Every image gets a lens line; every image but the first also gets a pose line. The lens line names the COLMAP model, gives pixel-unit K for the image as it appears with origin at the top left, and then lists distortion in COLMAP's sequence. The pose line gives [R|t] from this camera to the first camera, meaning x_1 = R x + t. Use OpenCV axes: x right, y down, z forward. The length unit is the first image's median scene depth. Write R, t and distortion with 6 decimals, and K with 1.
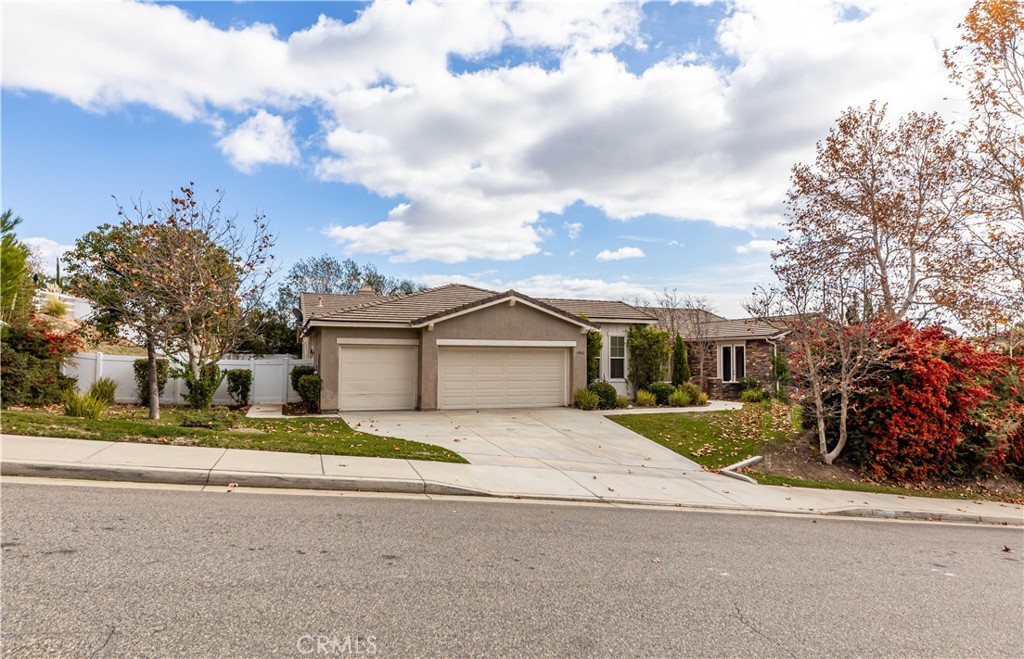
lens RADIAL K [[618.0, 0, 514.7], [0, 618.0, 339.6], [0, 0, 1]] dist [0.026126, -0.003107]
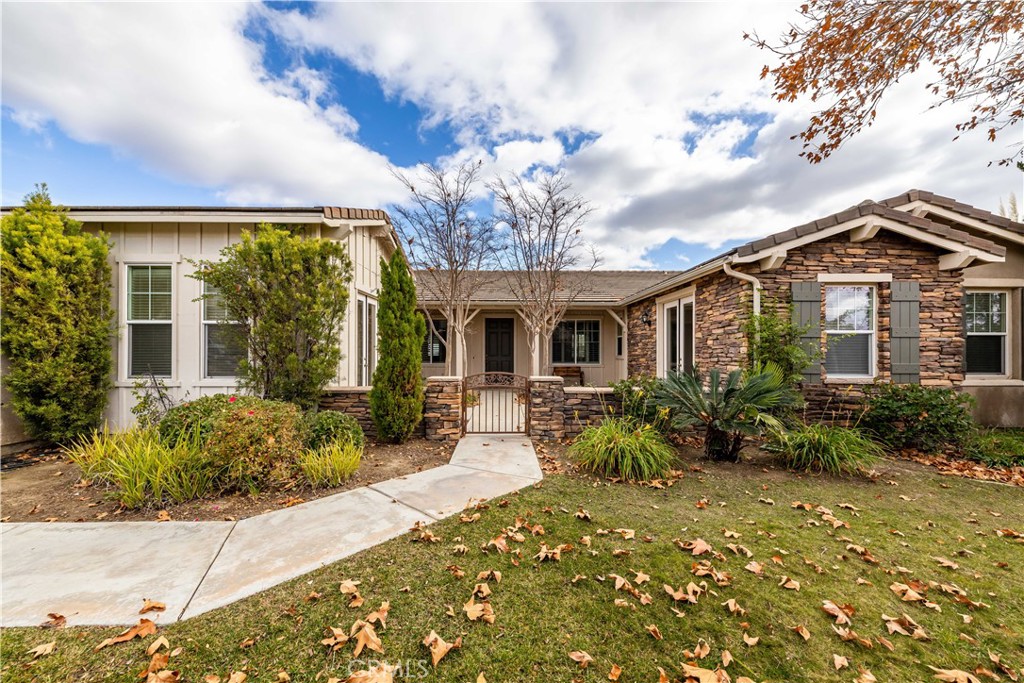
lens RADIAL K [[387.2, 0, 505.9], [0, 387.2, 344.9], [0, 0, 1]] dist [0.002170, -0.000437]
pose [[0.928732, -0.008609, -0.370652, 0.412410], [0.013044, 0.999870, 0.009461, 0.043525], [0.370523, -0.013622, 0.928723, 0.837142]]
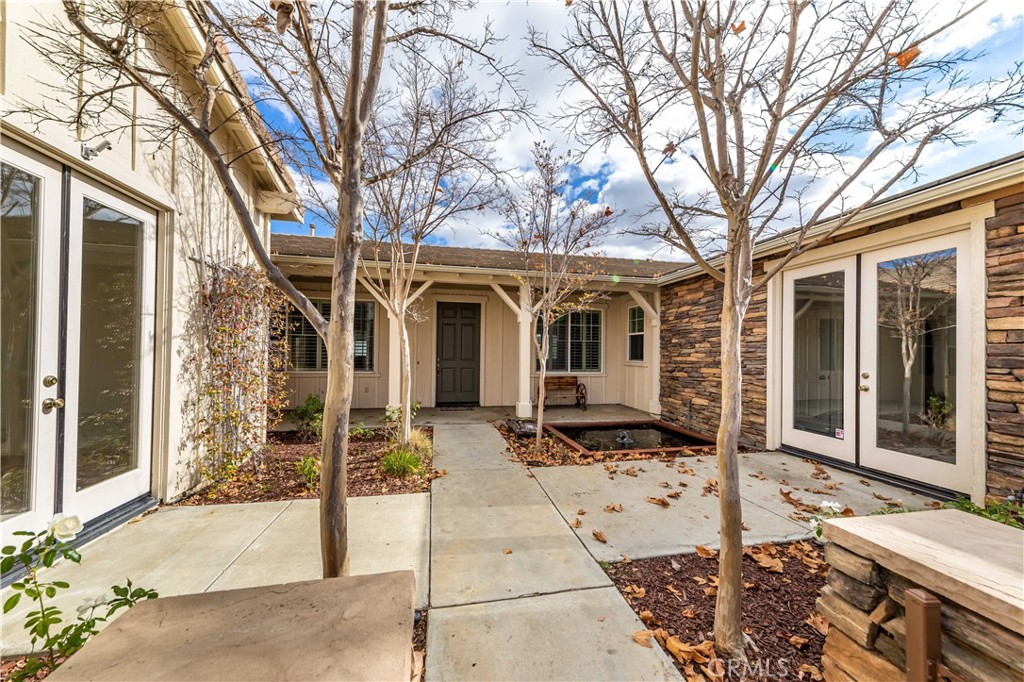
lens RADIAL K [[349.6, 0, 507.0], [0, 349.6, 344.6], [0, 0, 1]] dist [0.000483, -0.000023]
pose [[0.981773, 0.005443, -0.189981, 0.305306], [-0.003668, 0.999946, 0.009694, 0.046795], [0.190024, -0.008820, 0.981740, 1.035151]]
